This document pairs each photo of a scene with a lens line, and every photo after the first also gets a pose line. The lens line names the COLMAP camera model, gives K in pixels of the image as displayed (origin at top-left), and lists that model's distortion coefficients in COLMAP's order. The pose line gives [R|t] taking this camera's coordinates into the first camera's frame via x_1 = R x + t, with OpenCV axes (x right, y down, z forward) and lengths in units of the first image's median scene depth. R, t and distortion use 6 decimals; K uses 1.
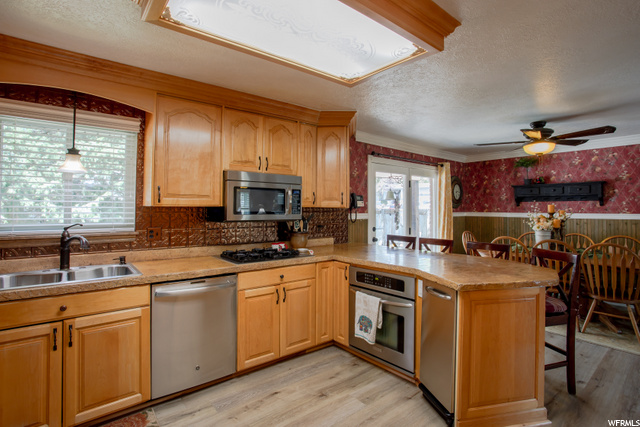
lens RADIAL K [[319.2, 0, 318.5], [0, 319.2, 207.5], [0, 0, 1]] dist [-0.066757, 0.027765]
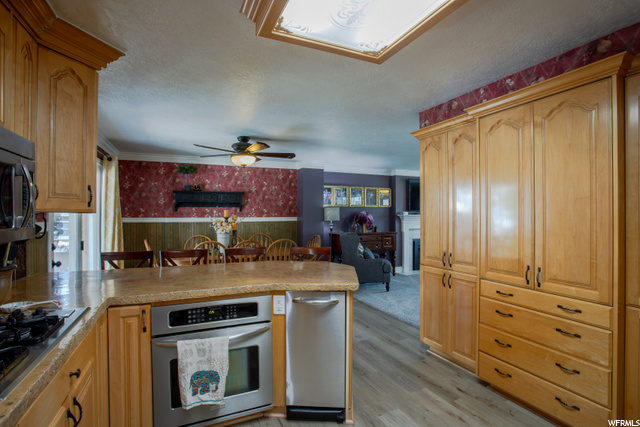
lens RADIAL K [[319.2, 0, 318.5], [0, 319.2, 207.5], [0, 0, 1]] dist [-0.066757, 0.027765]
pose [[0.267224, 0.016153, 0.963499, -0.266919], [-0.002721, 0.999868, -0.016008, -0.001472], [-0.963631, 0.001656, 0.267233, 0.343043]]
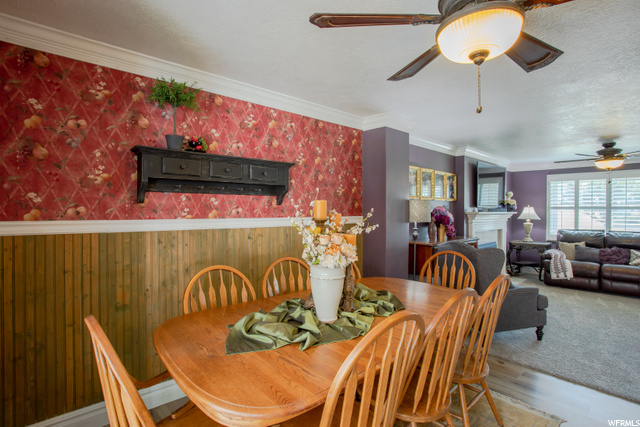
lens RADIAL K [[319.2, 0, 318.5], [0, 319.2, 207.5], [0, 0, 1]] dist [-0.066757, 0.027765]
pose [[-0.028614, 0.008546, 0.999554, 0.300548], [-0.005022, 0.999950, -0.008693, 0.004789], [-0.999578, -0.005268, -0.028570, 0.956952]]
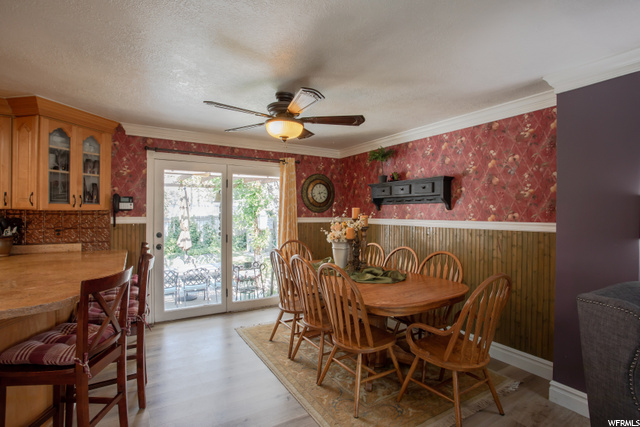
lens RADIAL K [[319.2, 0, 318.5], [0, 319.2, 207.5], [0, 0, 1]] dist [-0.066757, 0.027765]
pose [[0.988740, 0.004459, -0.149579, 0.735070], [-0.006783, 0.999864, -0.015030, 0.001855], [0.149491, 0.015875, 0.988636, 0.214393]]
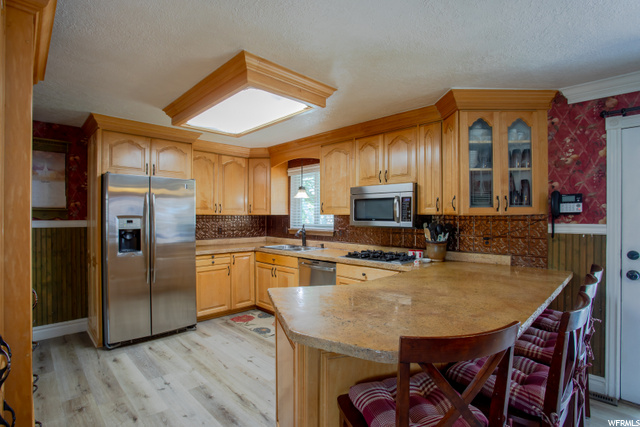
lens RADIAL K [[319.8, 0, 320.3], [0, 319.8, 220.4], [0, 0, 1]] dist [-0.014721, 0.000304]
pose [[0.119270, 0.007451, -0.992834, 0.626808], [0.000723, 0.999971, 0.007591, 0.006731], [0.992862, -0.001623, 0.119261, 0.430734]]
